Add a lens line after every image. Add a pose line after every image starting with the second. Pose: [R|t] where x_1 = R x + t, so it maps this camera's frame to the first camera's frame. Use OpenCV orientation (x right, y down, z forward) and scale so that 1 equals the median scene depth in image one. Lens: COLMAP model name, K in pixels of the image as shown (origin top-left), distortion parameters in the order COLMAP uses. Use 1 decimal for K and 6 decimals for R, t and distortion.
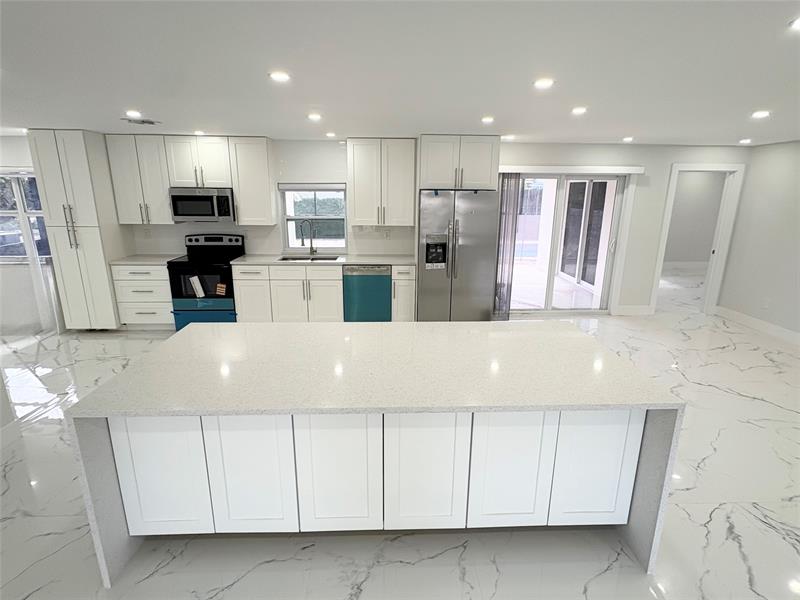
lens RADIAL K [[409.1, 0, 400.0], [0, 409.1, 300.0], [0, 0, 1]] dist [-0.002189, -0.000018]
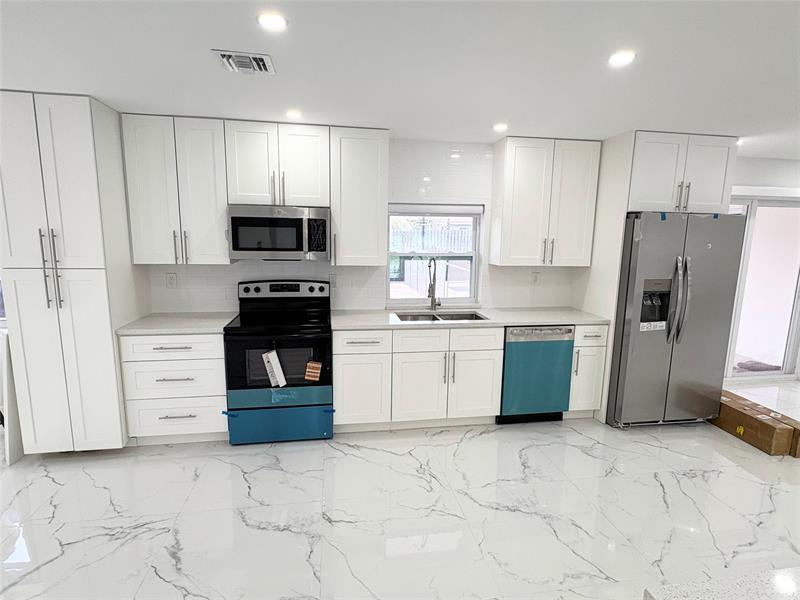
lens RADIAL K [[409.1, 0, 400.0], [0, 409.1, 300.0], [0, 0, 1]] dist [-0.002189, -0.000018]
pose [[0.992429, -0.012611, 0.122169, -0.380898], [0.024641, 0.994934, -0.097466, -0.068062], [-0.120321, 0.099739, 0.987712, 0.379523]]
